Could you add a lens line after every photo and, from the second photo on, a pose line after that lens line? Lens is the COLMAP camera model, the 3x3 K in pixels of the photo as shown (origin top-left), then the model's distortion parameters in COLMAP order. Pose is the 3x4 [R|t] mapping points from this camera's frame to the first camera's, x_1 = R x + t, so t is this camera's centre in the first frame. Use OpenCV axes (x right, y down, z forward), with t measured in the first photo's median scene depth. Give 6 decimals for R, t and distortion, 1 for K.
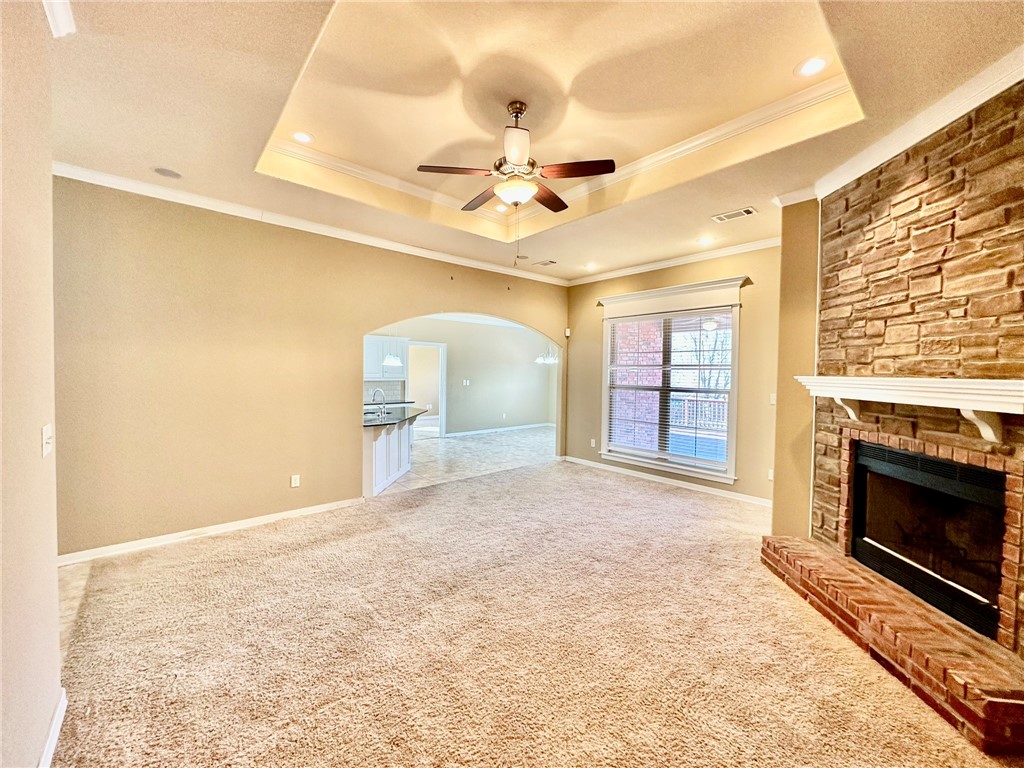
lens RADIAL K [[407.4, 0, 512.0], [0, 407.4, 382.2], [0, 0, 1]] dist [-0.004455, 0.000545]
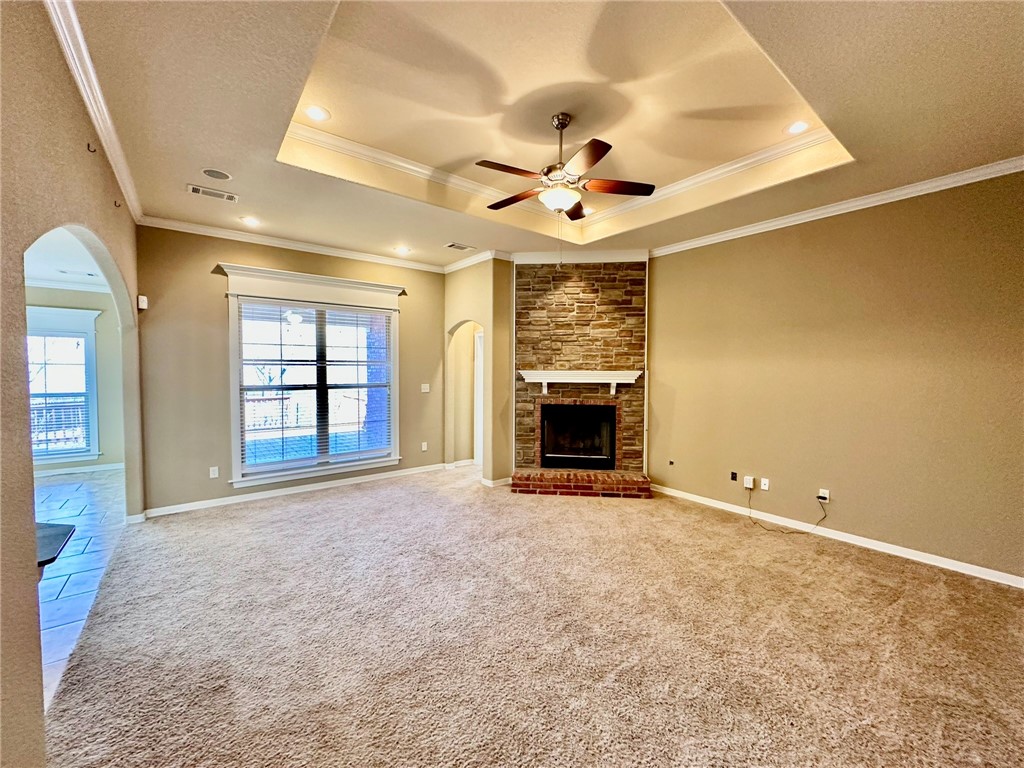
lens RADIAL K [[407.4, 0, 510.3], [0, 407.4, 381.5], [0, 0, 1]] dist [-0.004455, 0.000545]
pose [[0.055419, -0.042557, 0.997556, -1.066046], [0.024882, 0.998840, 0.041229, -0.045126], [-0.998153, 0.022536, 0.056413, 1.086430]]
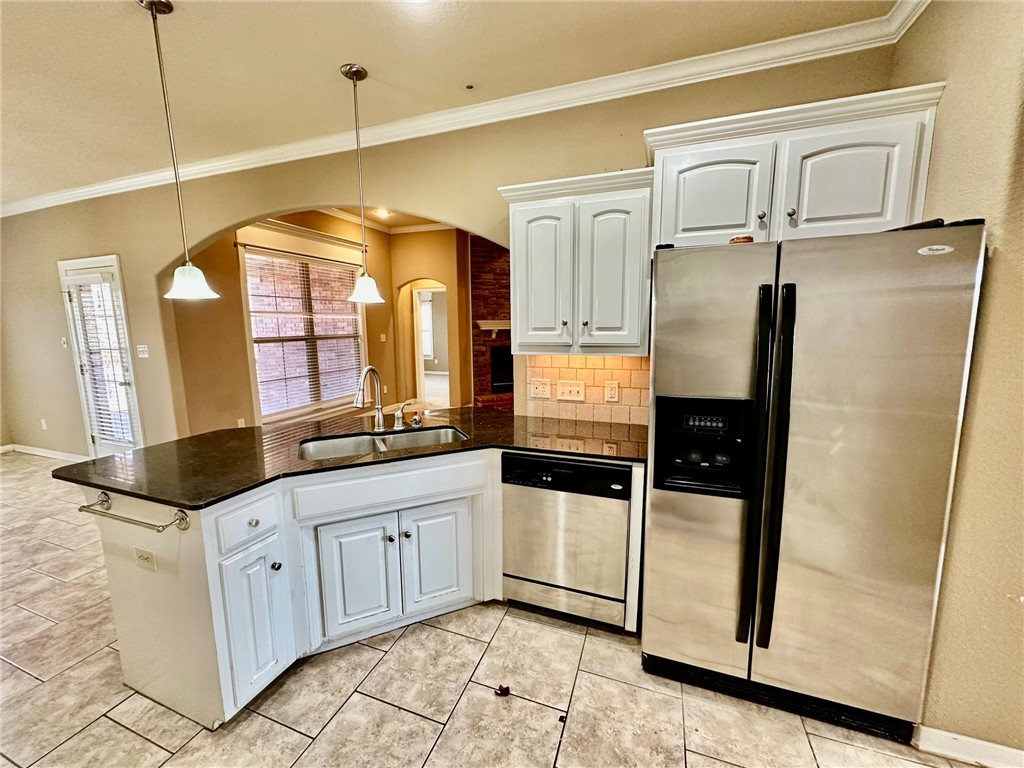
lens RADIAL K [[407.4, 0, 507.7], [0, 407.4, 383.9], [0, 0, 1]] dist [-0.004455, 0.000545]
pose [[-0.475427, -0.132913, 0.869657, -1.447261], [0.031580, 0.985306, 0.167852, -0.047736], [-0.879188, 0.107265, -0.464244, 2.178883]]
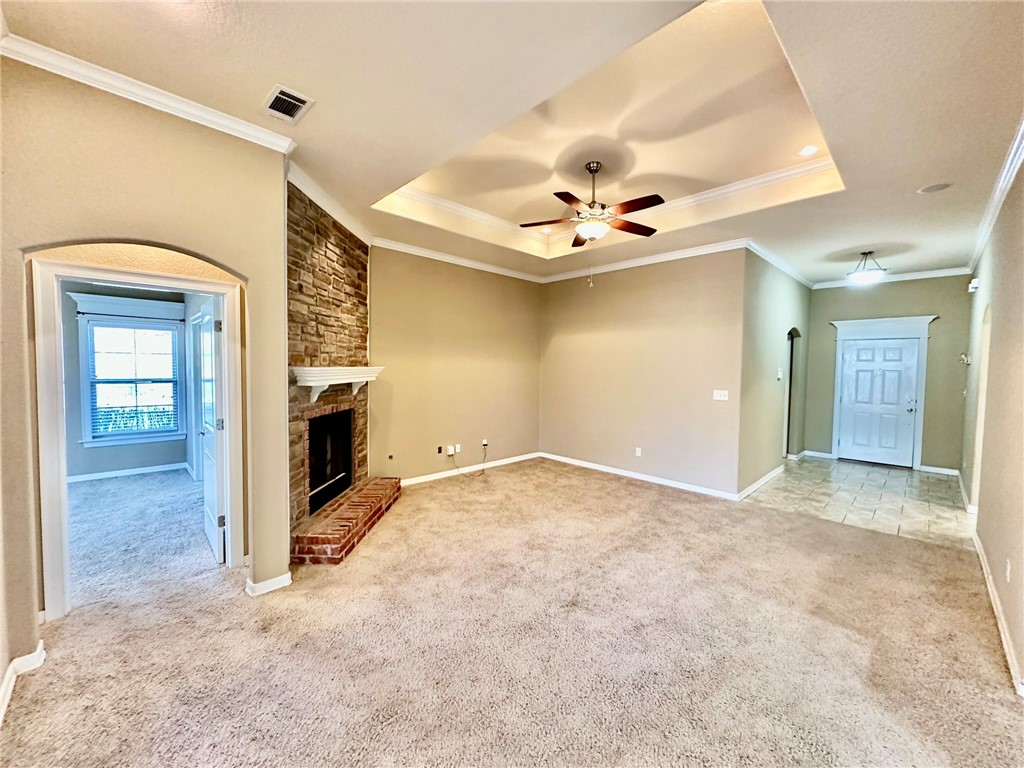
lens RADIAL K [[407.4, 0, 510.7], [0, 407.4, 382.6], [0, 0, 1]] dist [-0.004455, 0.000545]
pose [[-0.998091, -0.024540, -0.056676, 0.332856], [-0.028396, 0.997264, 0.068258, -0.068450], [0.054846, 0.069737, -0.996057, 2.319030]]
